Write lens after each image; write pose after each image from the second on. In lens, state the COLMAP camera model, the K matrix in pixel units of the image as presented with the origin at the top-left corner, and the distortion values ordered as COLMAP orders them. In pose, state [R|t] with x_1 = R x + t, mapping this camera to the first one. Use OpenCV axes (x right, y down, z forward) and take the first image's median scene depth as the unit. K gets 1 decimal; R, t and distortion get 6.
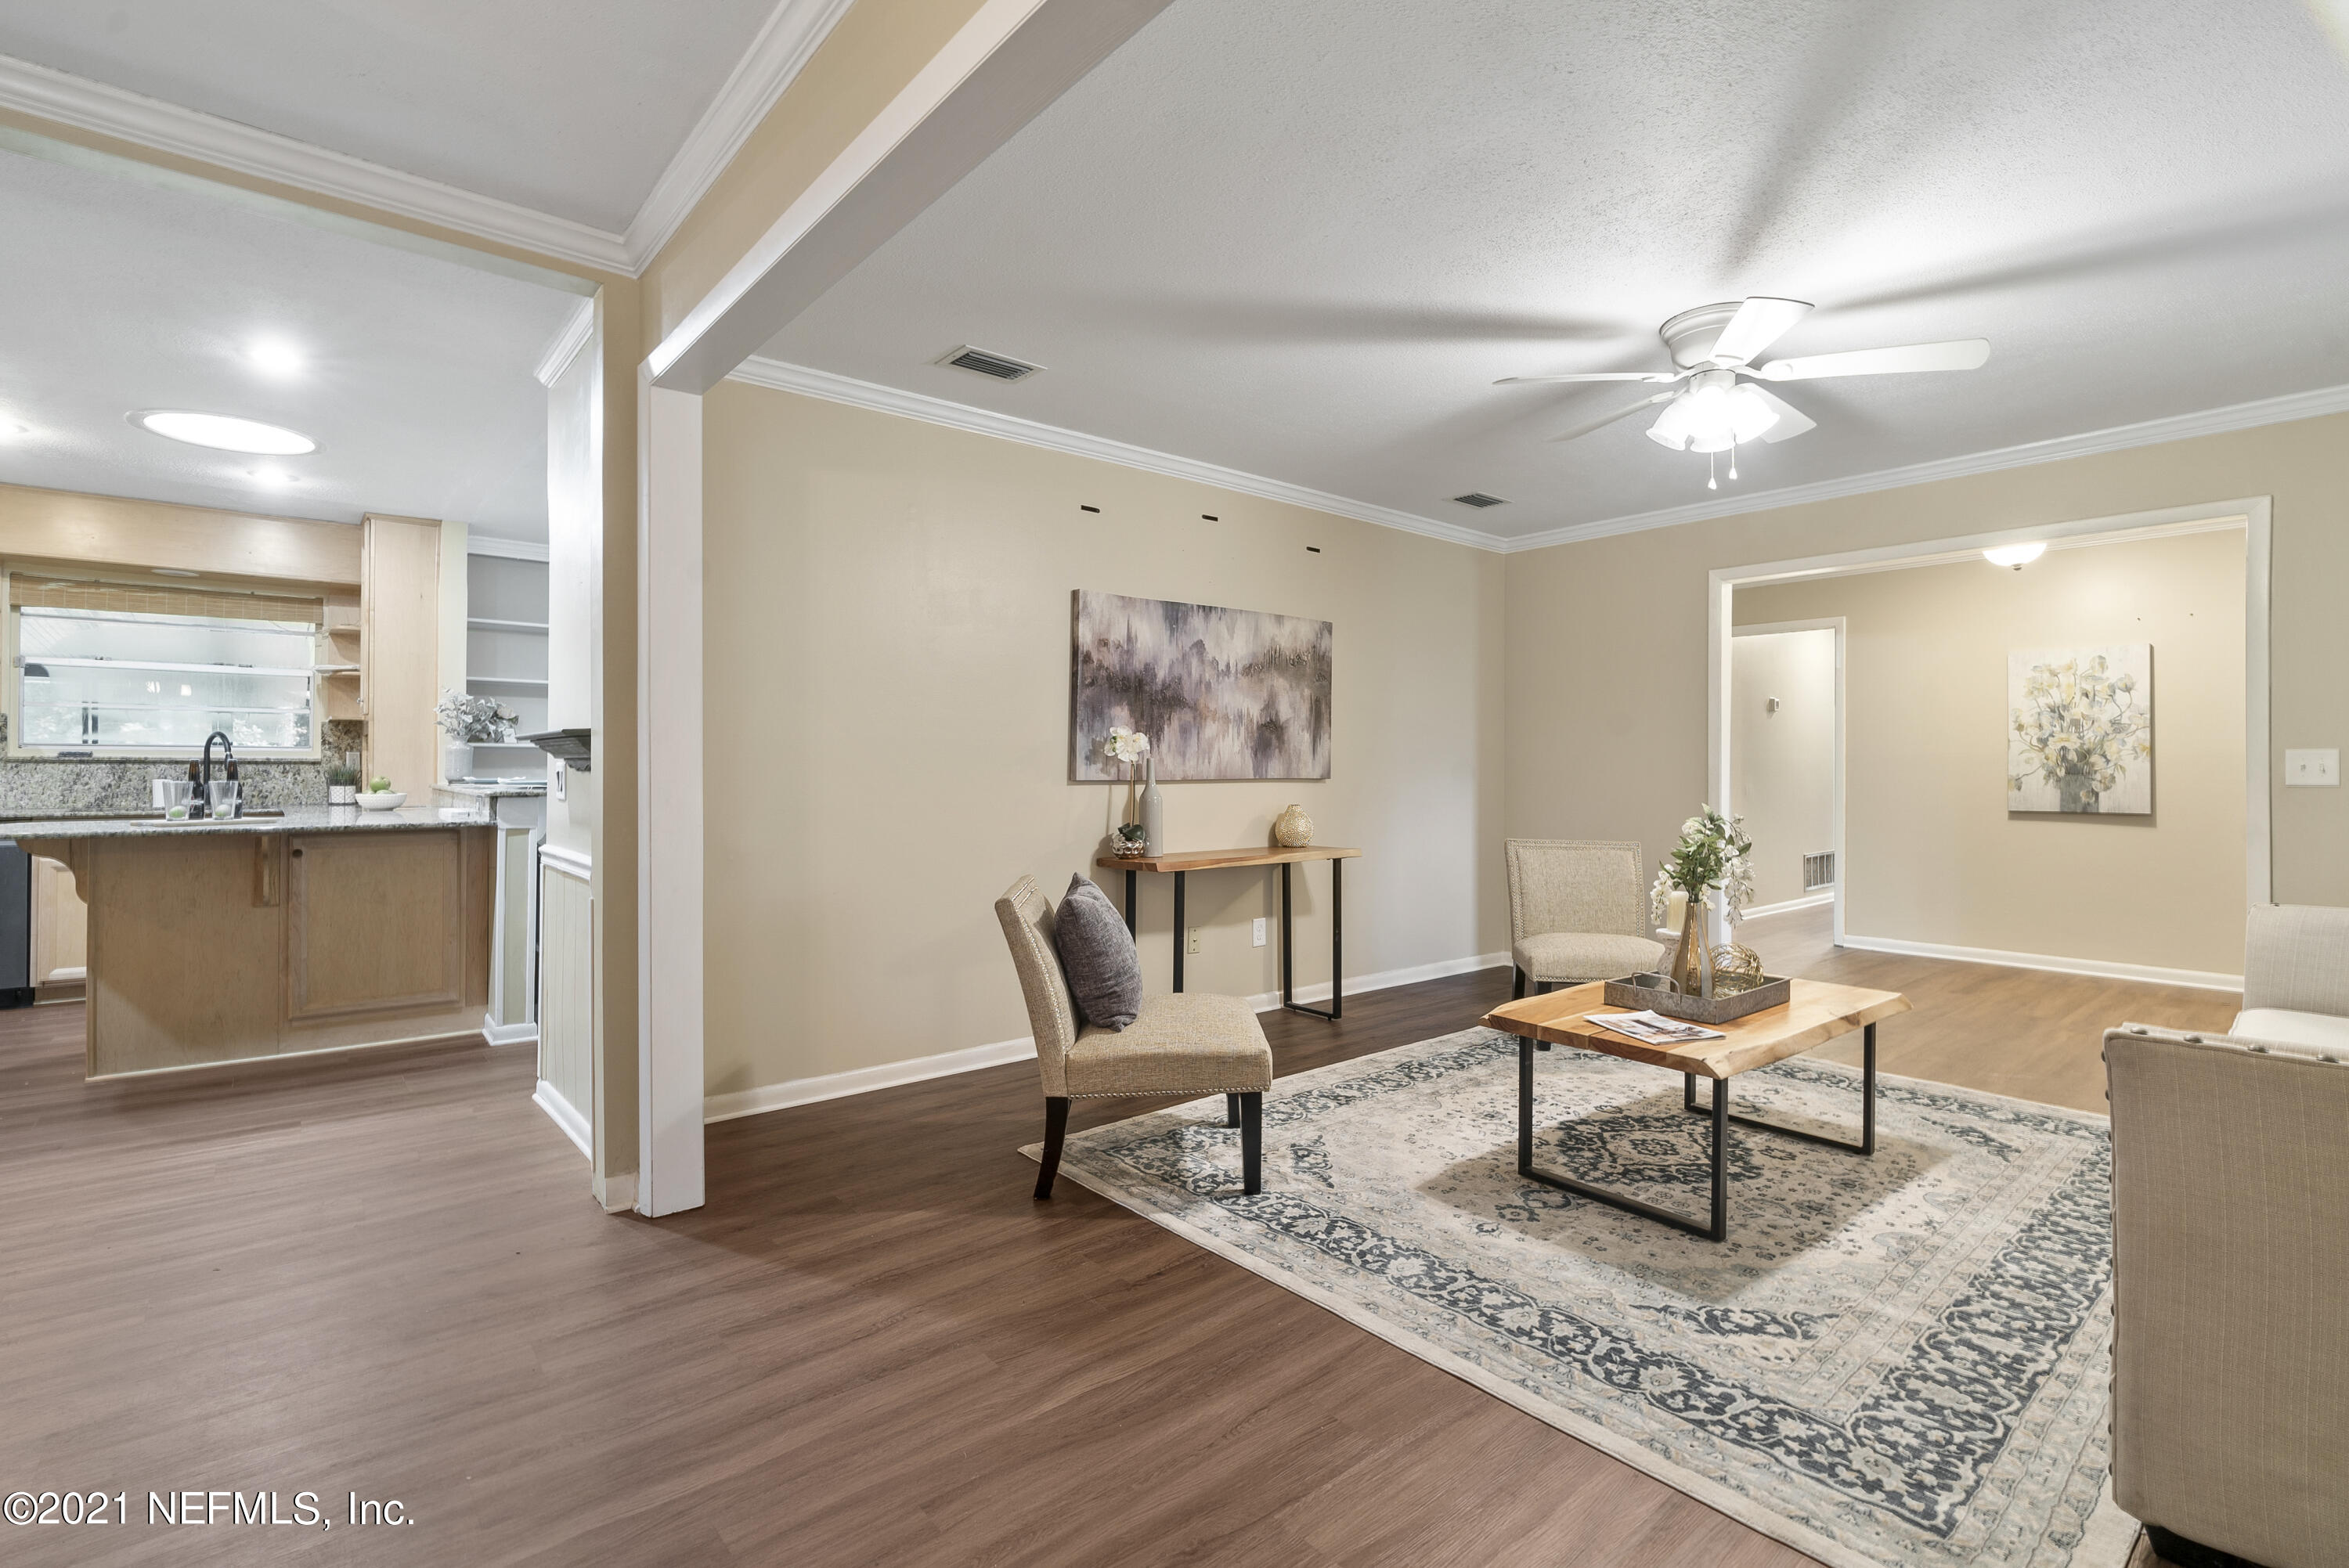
lens RADIAL K [[1080.7, 0, 1175.5], [0, 1080.7, 773.6], [0, 0, 1]] dist [0.000808, 0.000059]
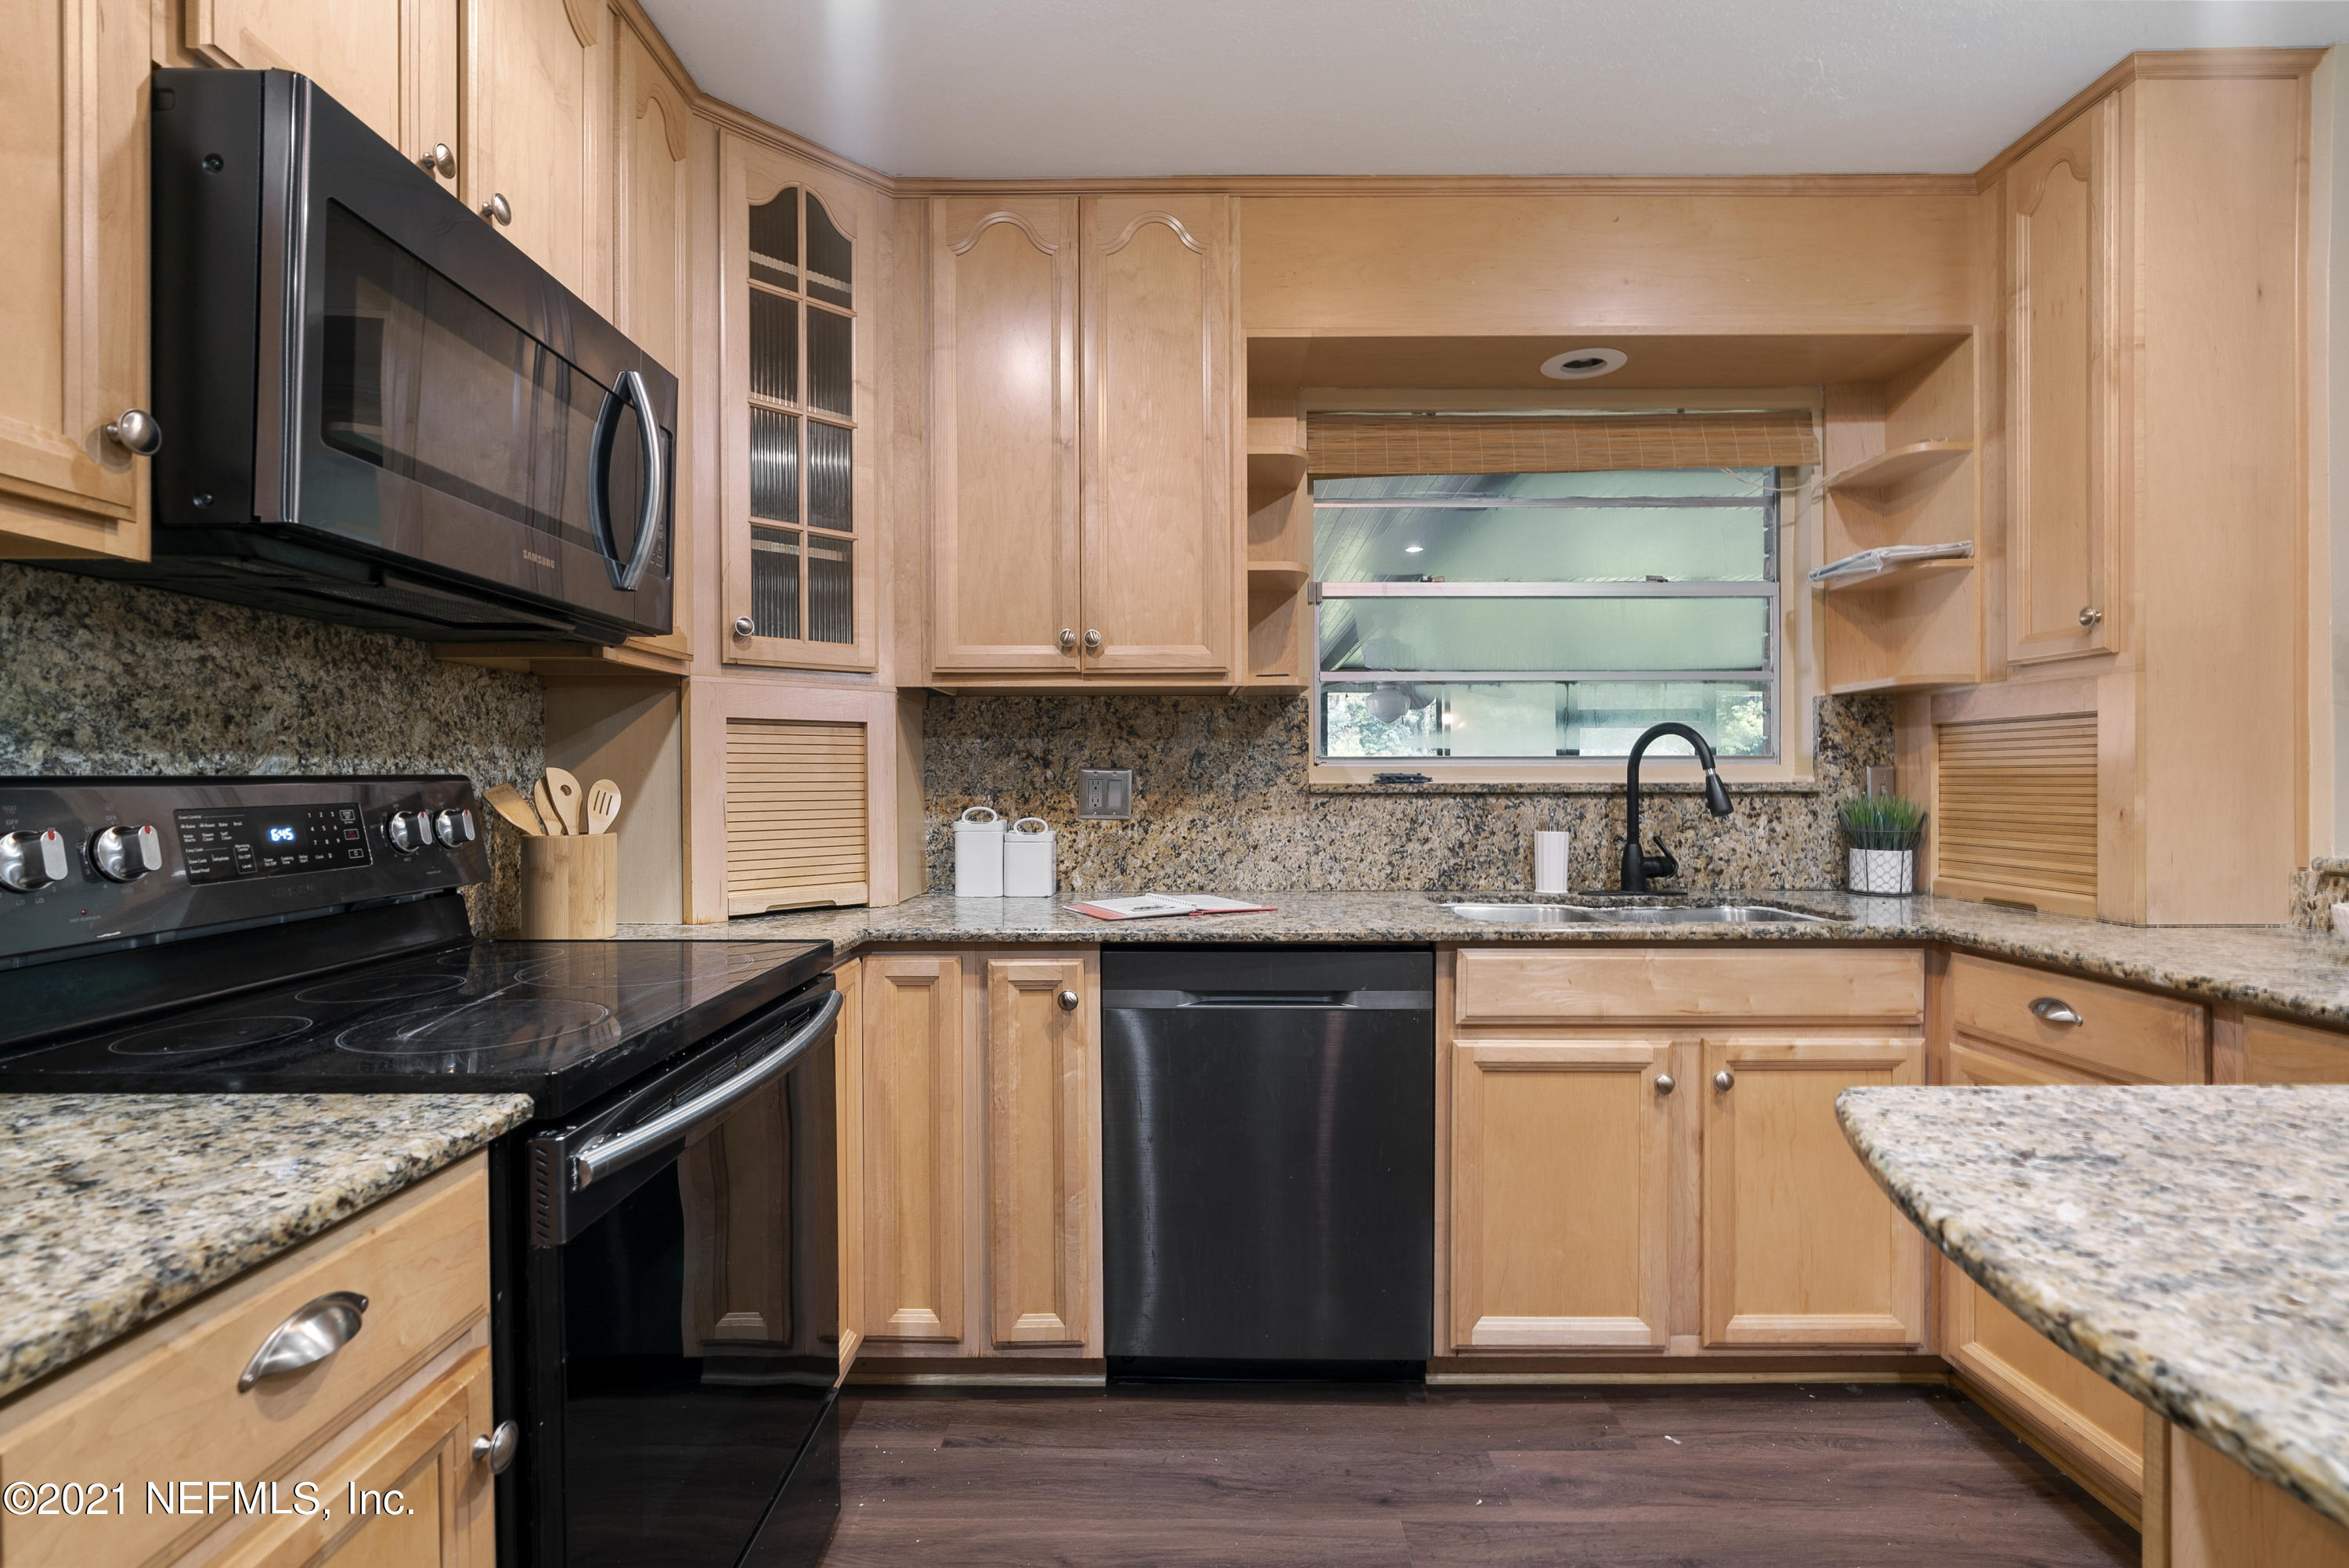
lens RADIAL K [[1080.7, 0, 1172.8], [0, 1080.7, 781.9], [0, 0, 1]] dist [0.000808, 0.000059]
pose [[0.760656, -0.002796, -0.649149, -0.762640], [0.002423, 0.999996, -0.001467, -0.015373], [0.649150, -0.000457, 0.760660, 0.552322]]
